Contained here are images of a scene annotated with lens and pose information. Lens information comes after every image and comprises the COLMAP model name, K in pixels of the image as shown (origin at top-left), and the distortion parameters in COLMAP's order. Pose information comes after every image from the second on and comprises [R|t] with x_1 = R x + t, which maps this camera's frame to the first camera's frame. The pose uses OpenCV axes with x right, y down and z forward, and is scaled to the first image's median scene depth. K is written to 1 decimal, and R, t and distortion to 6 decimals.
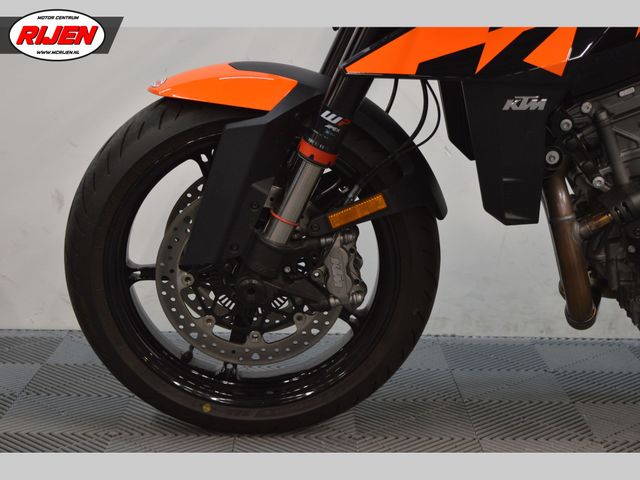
lens RADIAL K [[1209.8, 0, 320.0], [0, 1209.8, 240.0], [0, 0, 1]] dist [0.038114, -0.020221]
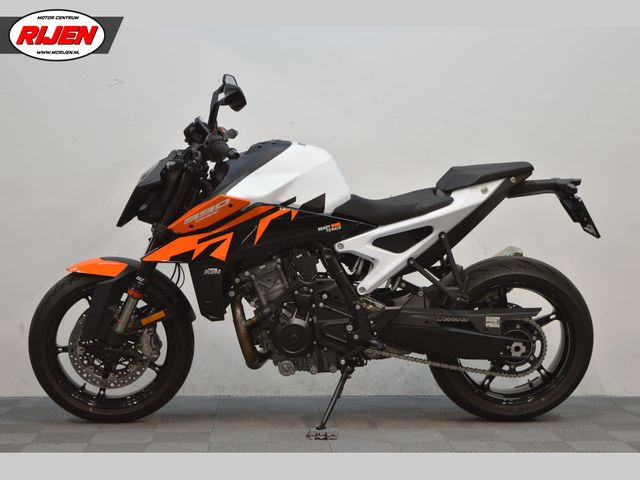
lens RADIAL K [[1330.0, 0, 320.0], [0, 1330.0, 240.0], [0, 0, 1]] dist [0.058405, 0.213377]
pose [[0.999377, -0.014305, 0.032250, 0.279690], [0.019037, 0.988262, -0.151579, 0.230769], [-0.029703, 0.152099, 0.987919, -1.645678]]
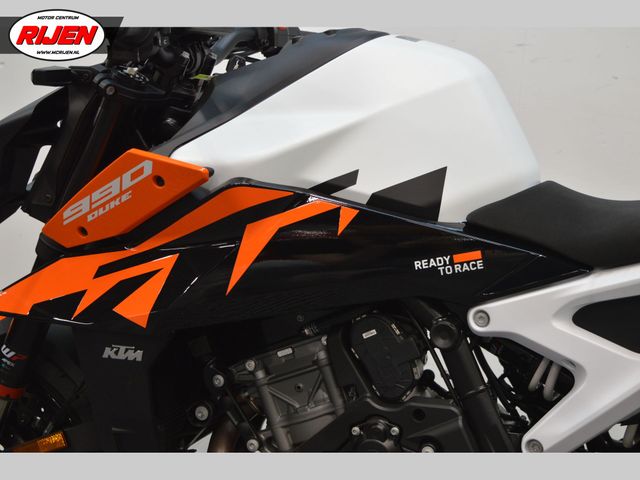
lens RADIAL K [[1209.8, 0, 320.0], [0, 1209.8, 240.0], [0, 0, 1]] dist [0.038114, -0.020221]
pose [[0.925326, 0.053355, -0.375399, 0.620378], [-0.125235, 0.977495, -0.169762, -0.050259], [0.357893, 0.204098, 0.911184, 0.128099]]
